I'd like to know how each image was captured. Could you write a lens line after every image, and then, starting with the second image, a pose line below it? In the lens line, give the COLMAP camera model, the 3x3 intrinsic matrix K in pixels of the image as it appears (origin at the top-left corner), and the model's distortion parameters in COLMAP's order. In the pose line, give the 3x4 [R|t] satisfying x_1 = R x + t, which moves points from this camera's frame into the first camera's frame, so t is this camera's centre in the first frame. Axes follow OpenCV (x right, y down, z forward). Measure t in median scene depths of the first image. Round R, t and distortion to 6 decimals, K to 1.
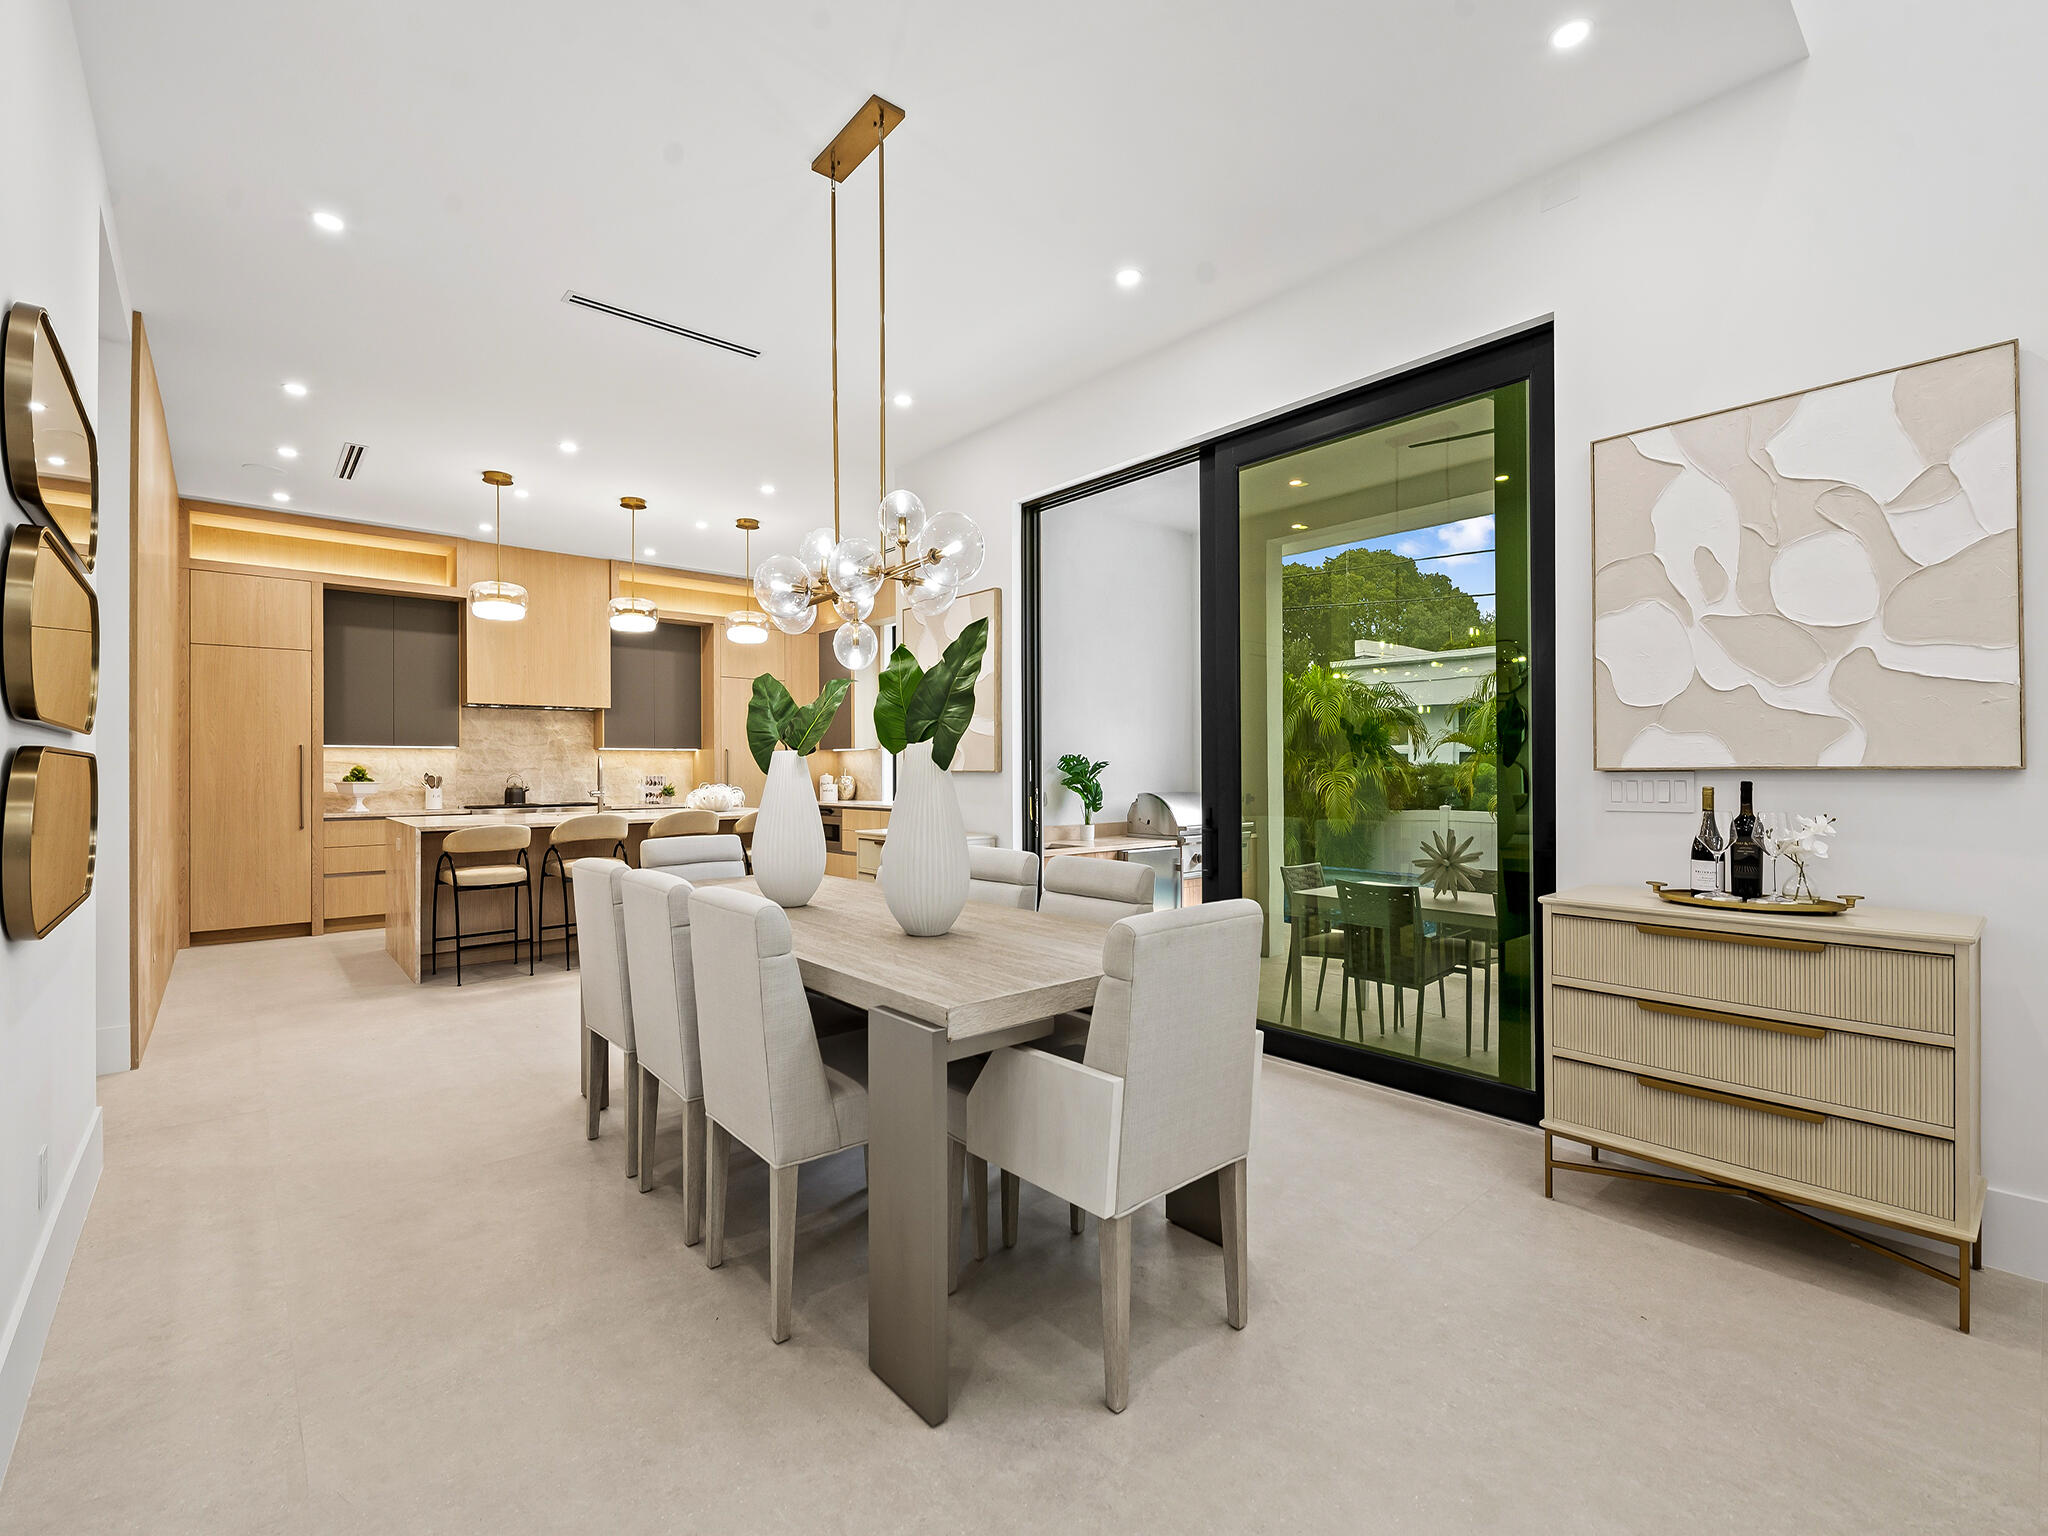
lens RADIAL K [[897.6, 0, 1018.4], [0, 897.6, 765.0], [0, 0, 1]] dist [-0.004586, -0.001938]
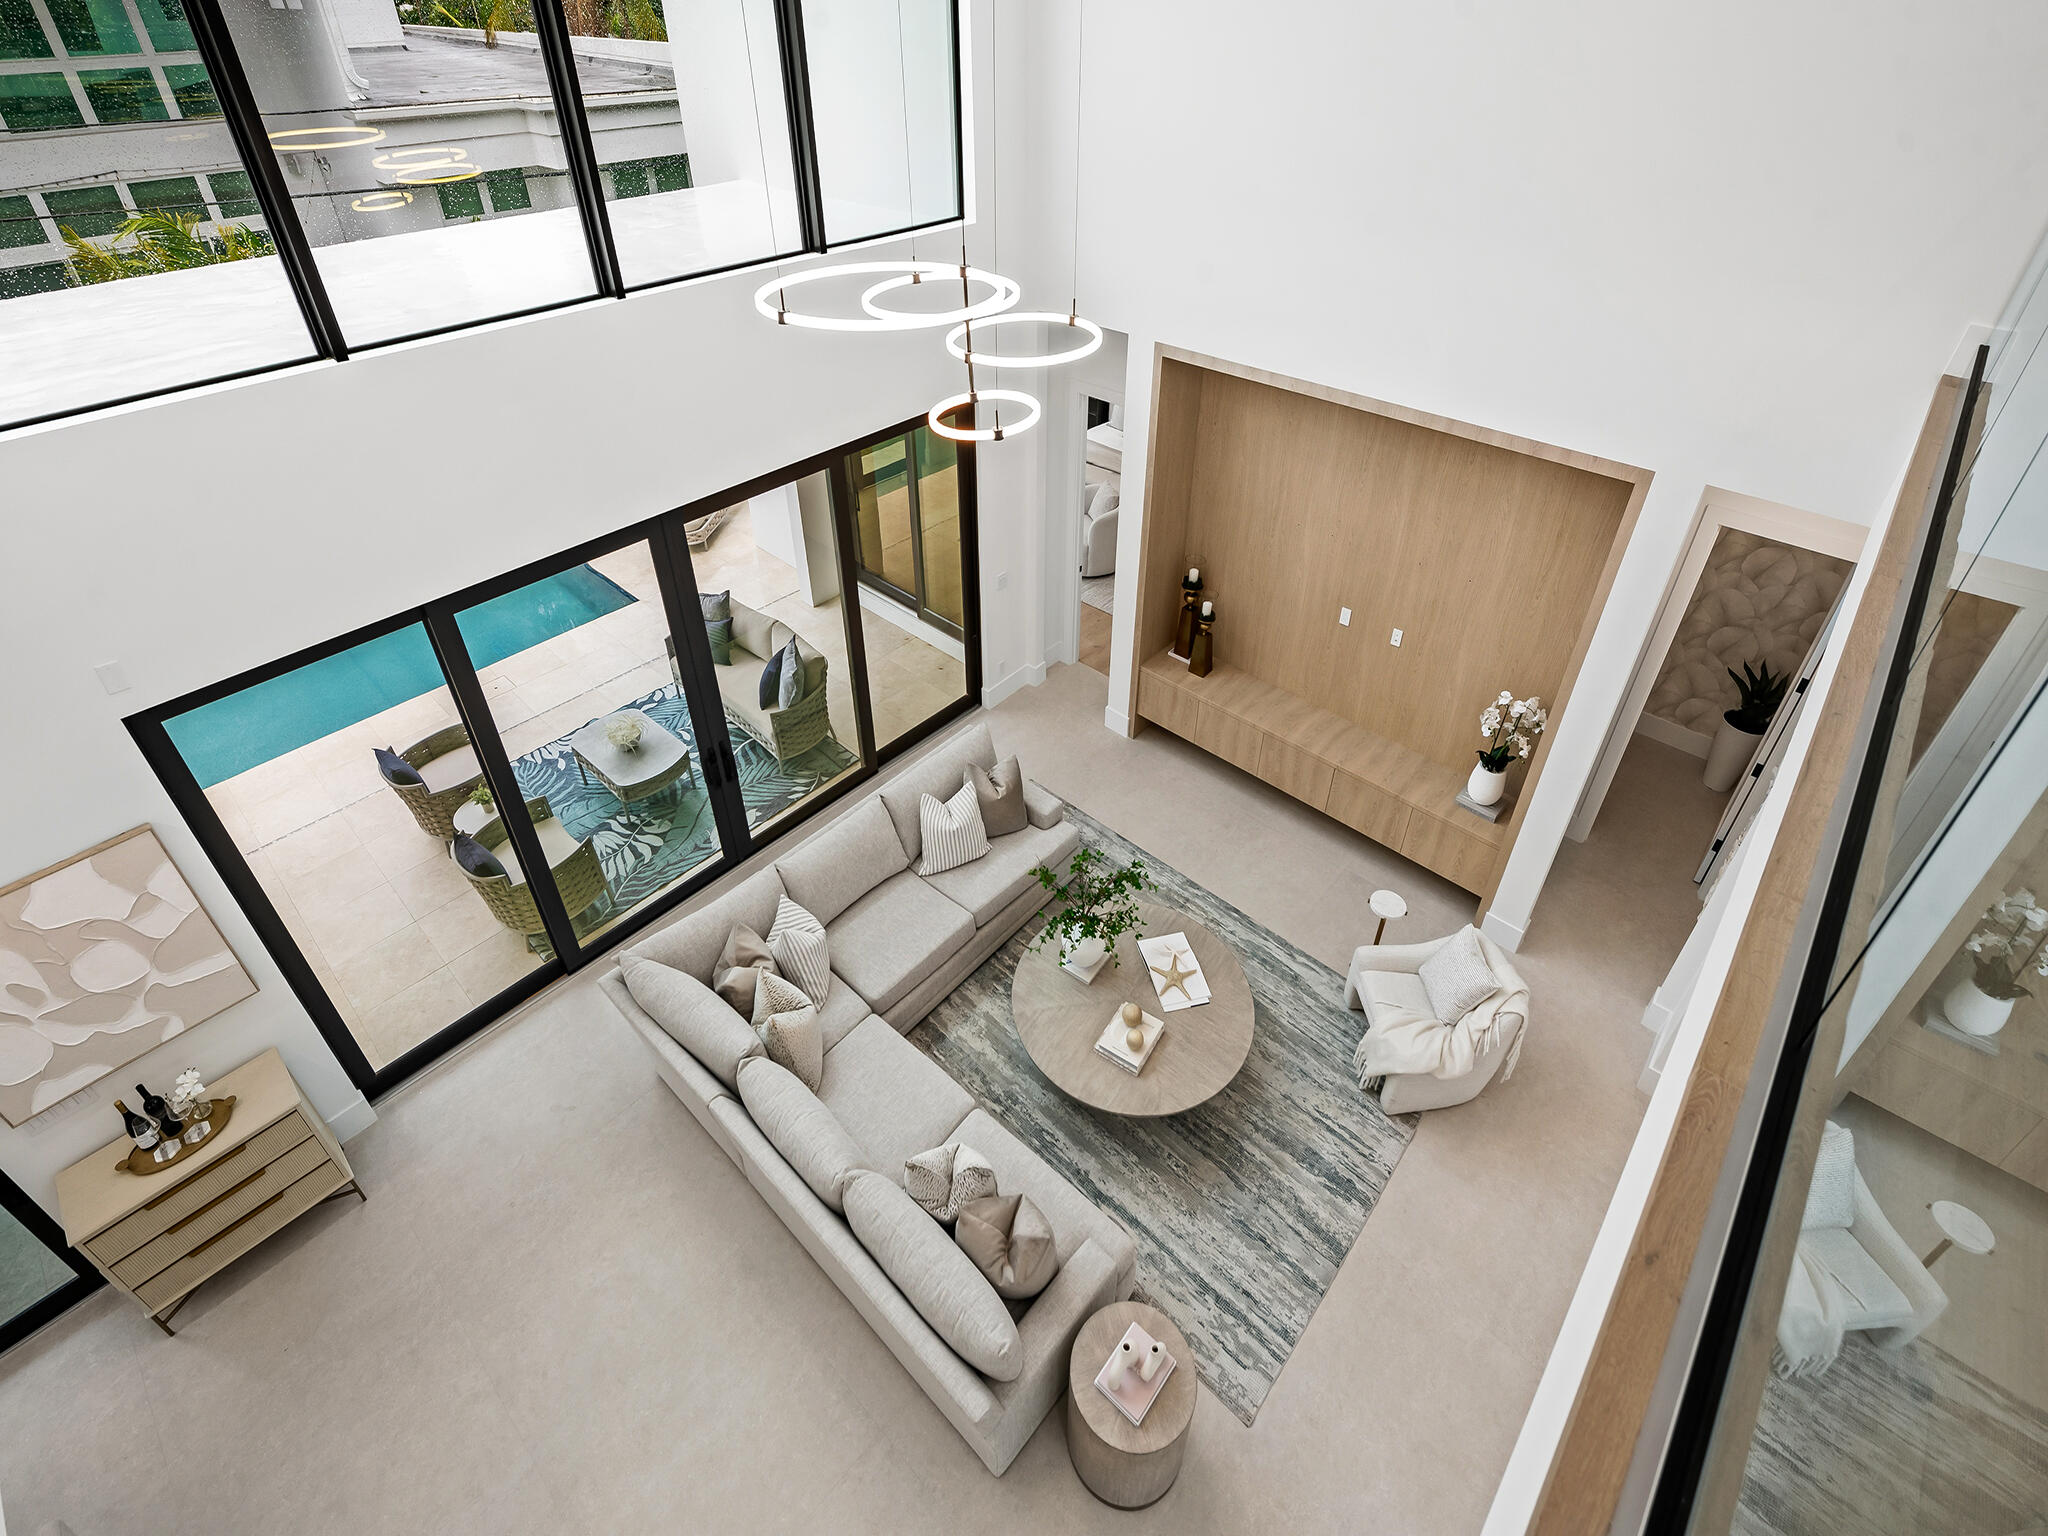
lens RADIAL K [[969.1, 0, 1018.4], [0, 969.1, 607.2], [0, 0, 1]] dist [-0.006423, -0.001039]
pose [[-0.112310, -0.522218, 0.845384, -0.334969], [0.001659, 0.850667, 0.525702, -1.400786], [-0.993672, 0.060444, -0.094672, -0.413711]]
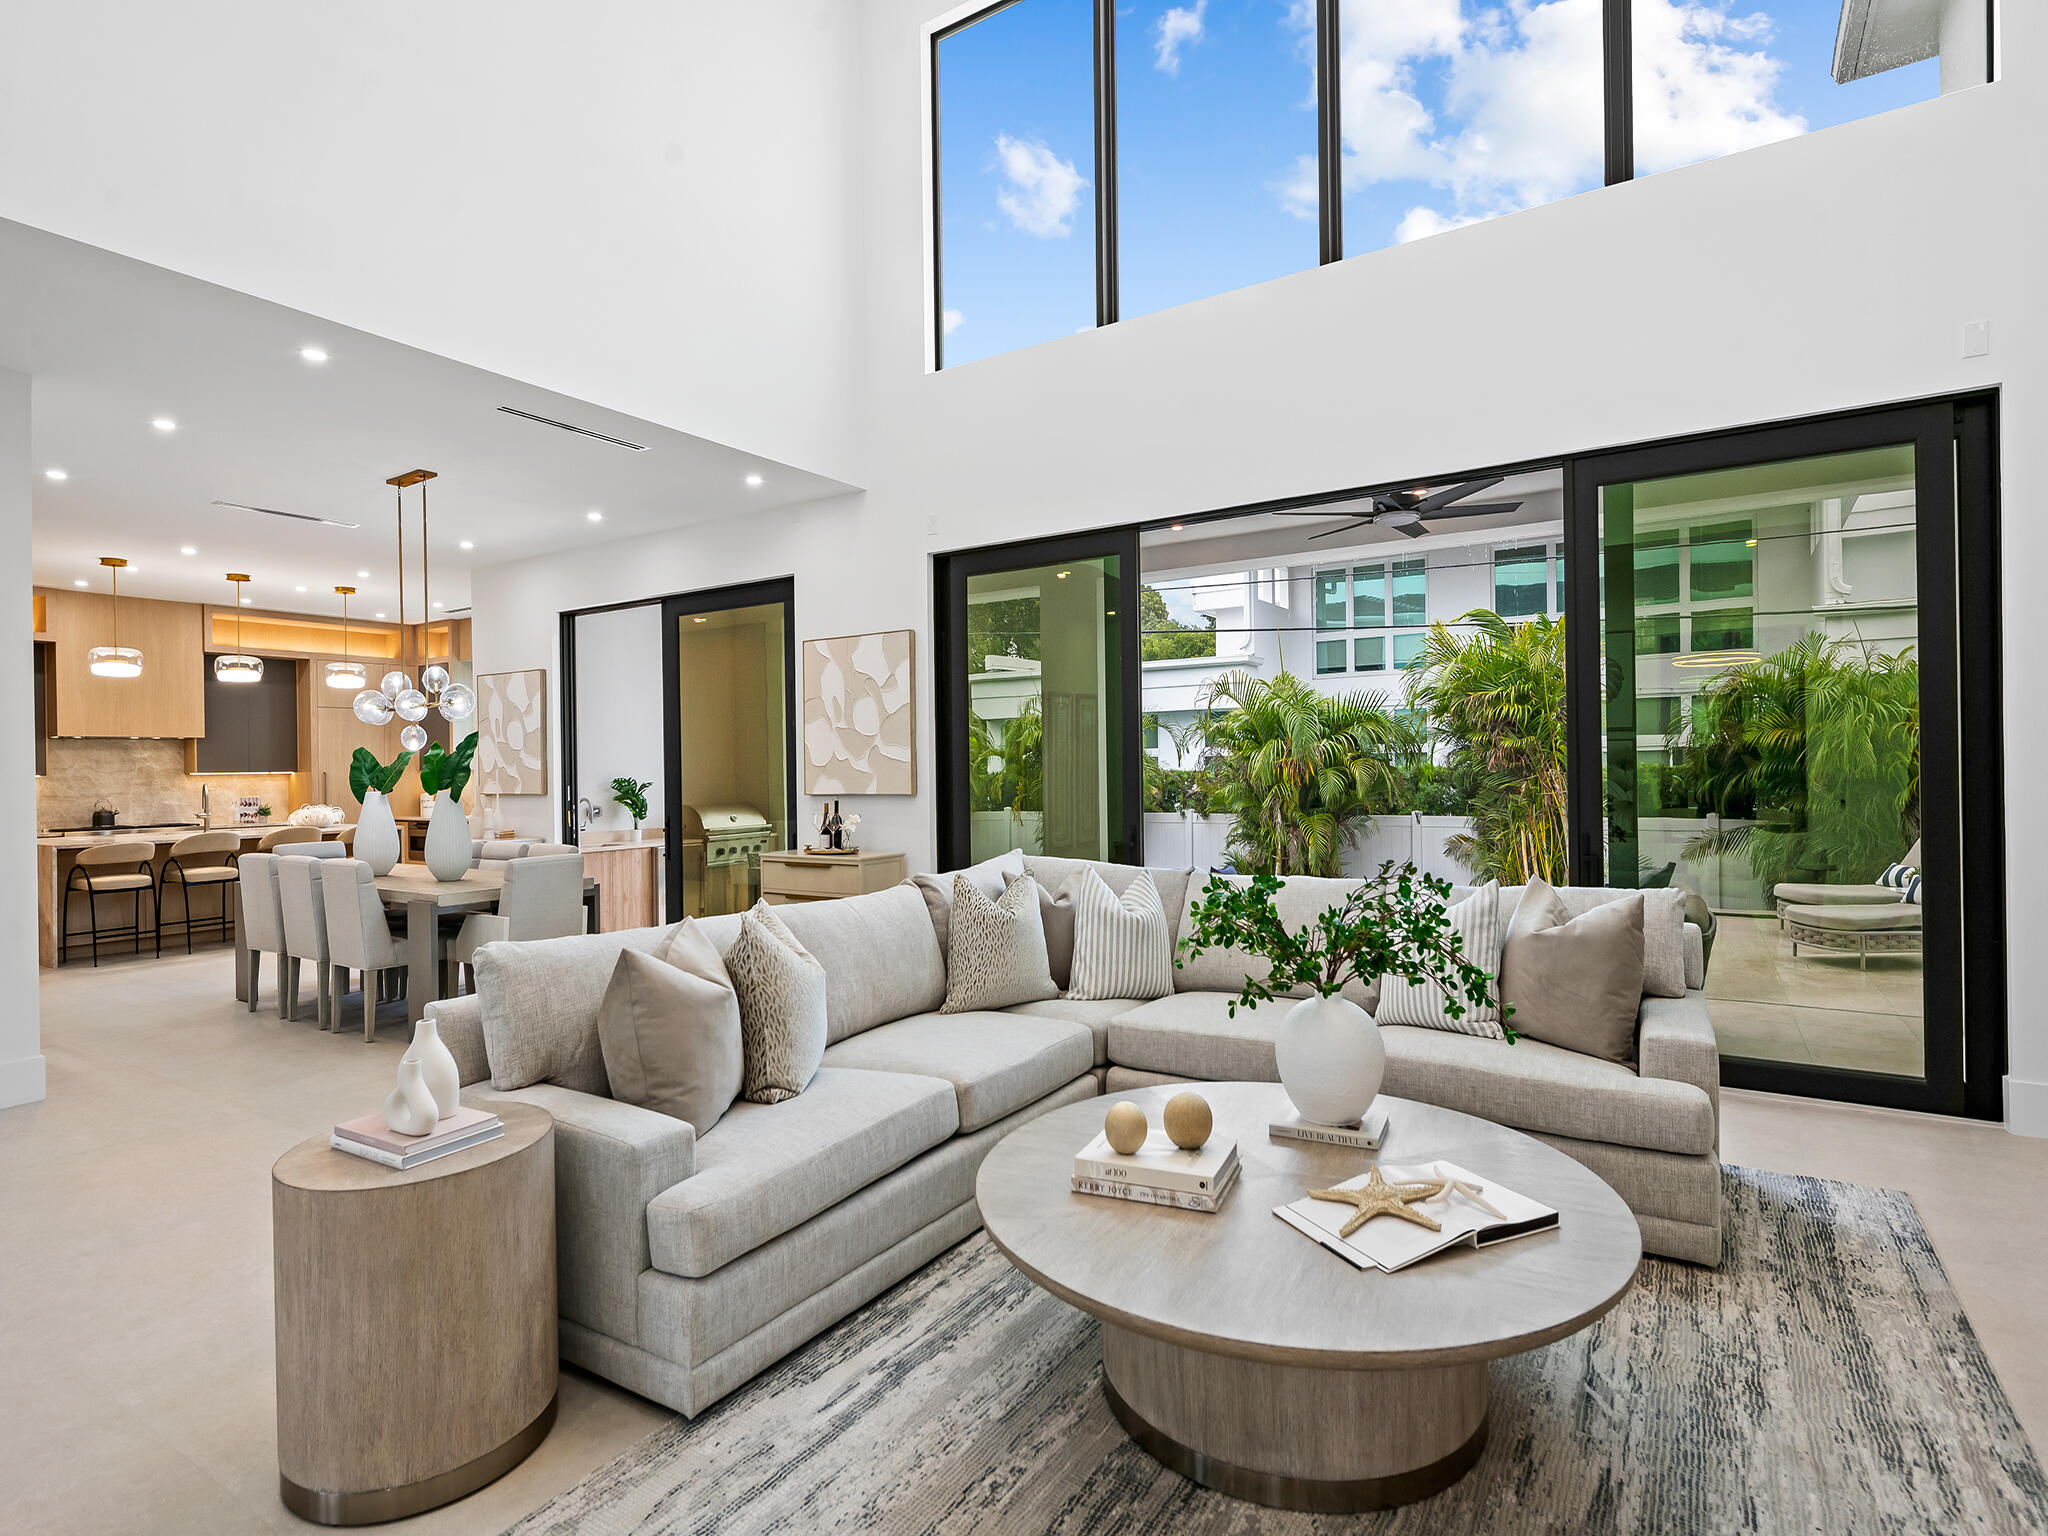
lens RADIAL K [[1022.7, 0, 1023.9], [0, 1022.7, 762.3], [0, 0, 1]] dist [-0.004057, -0.001694]
pose [[0.956296, -0.009392, 0.292250, 0.428001], [0.009912, 0.999951, -0.000298, -0.065864], [-0.292233, 0.003182, 0.956342, -1.474697]]
